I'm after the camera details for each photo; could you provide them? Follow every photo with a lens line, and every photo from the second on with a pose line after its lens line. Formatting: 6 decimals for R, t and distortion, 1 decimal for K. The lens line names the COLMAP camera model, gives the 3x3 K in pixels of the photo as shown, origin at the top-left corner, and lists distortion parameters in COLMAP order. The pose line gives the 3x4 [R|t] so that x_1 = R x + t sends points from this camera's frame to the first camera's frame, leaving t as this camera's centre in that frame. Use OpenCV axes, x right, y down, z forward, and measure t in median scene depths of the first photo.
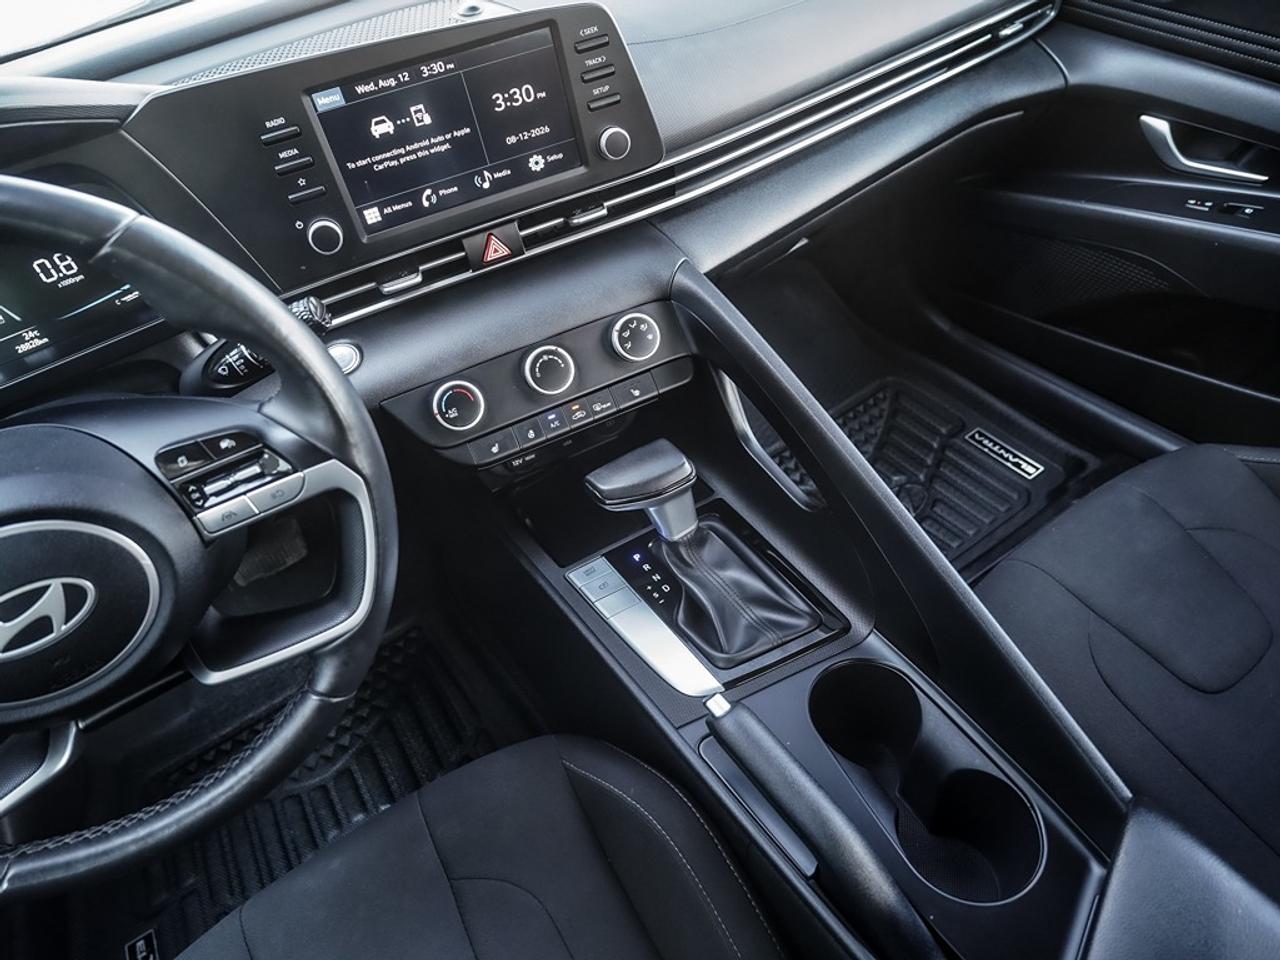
lens RADIAL K [[793.9, 0, 640.0], [0, 793.9, 480.0], [0, 0, 1]] dist [-0.042588, 0.029127]
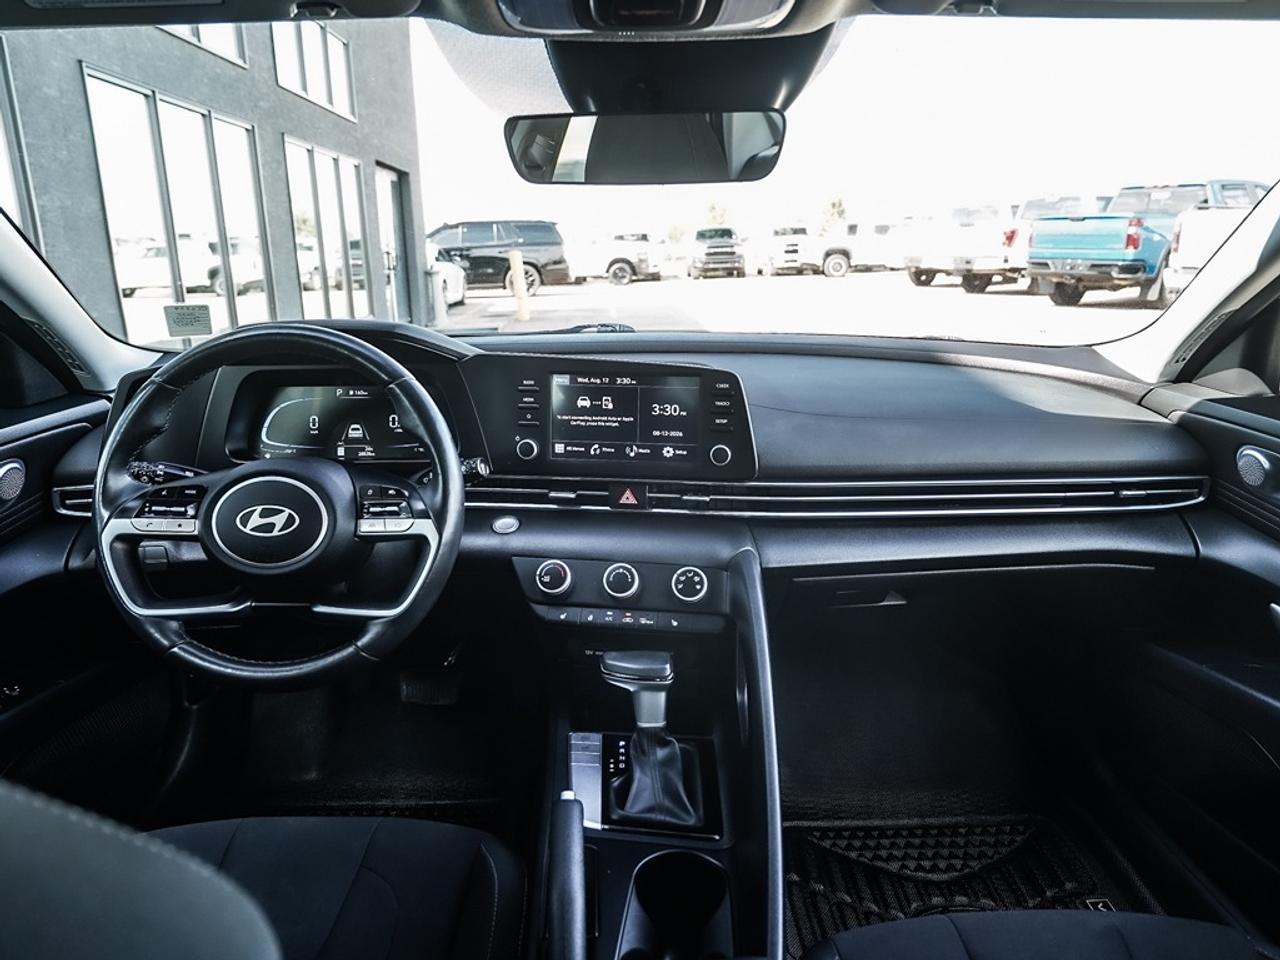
lens RADIAL K [[890.3, 0, 640.0], [0, 890.3, 480.0], [0, 0, 1]] dist [-0.071603, 0.052679]
pose [[0.837325, 0.267840, -0.476601, 0.679337], [-0.460330, 0.815698, -0.350333, 0.277826], [0.294929, 0.512736, 0.806299, -0.384446]]
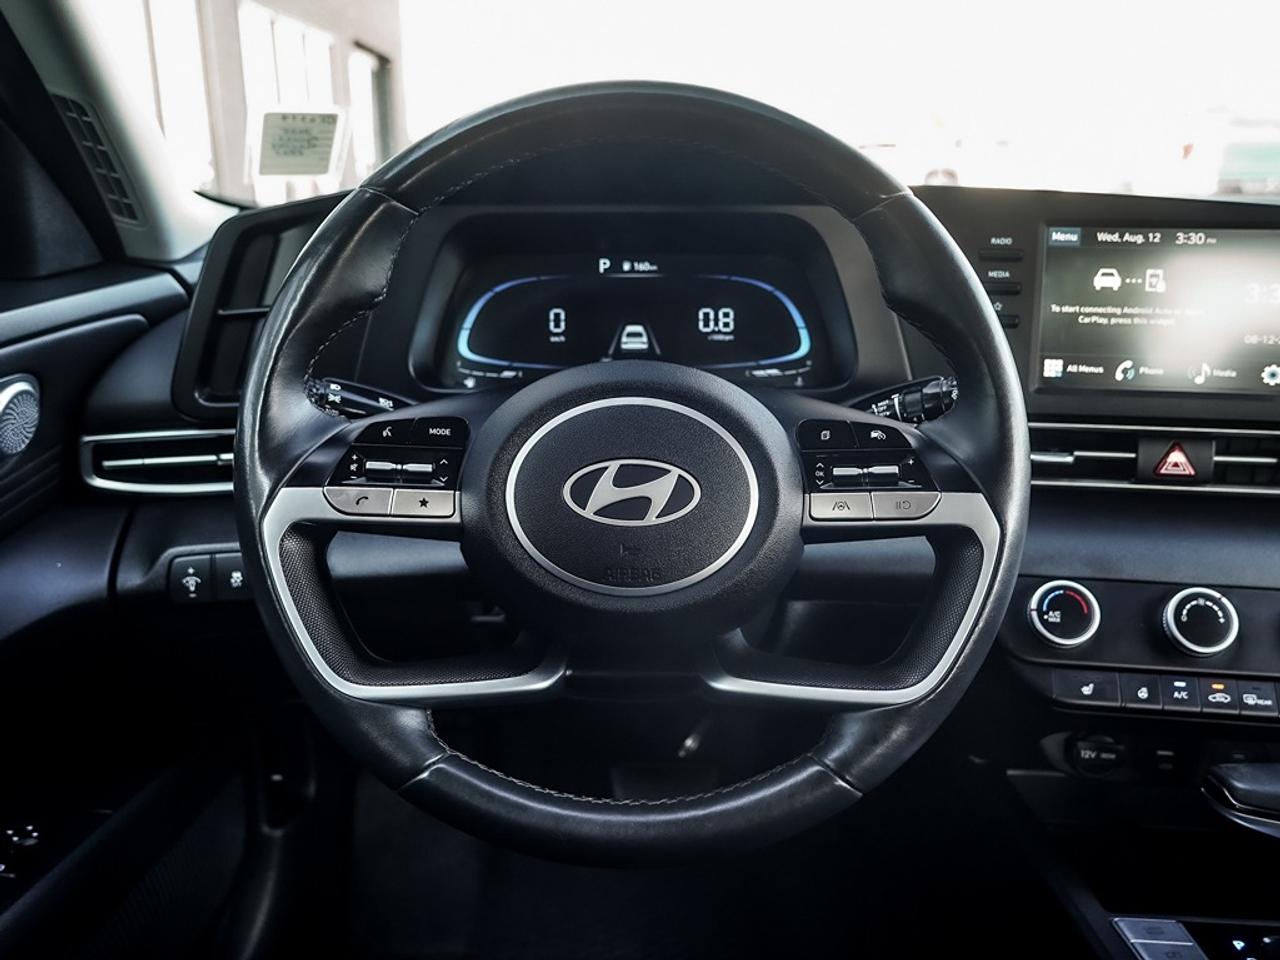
lens RADIAL K [[1152.6, 0, 640.0], [0, 1152.6, 480.0], [0, 0, 1]] dist [-0.035257, -0.001538]
pose [[0.825337, 0.276769, -0.492156, -0.064958], [-0.473487, 0.814110, -0.336206, 0.386554], [0.307617, 0.510513, 0.802962, -0.067942]]
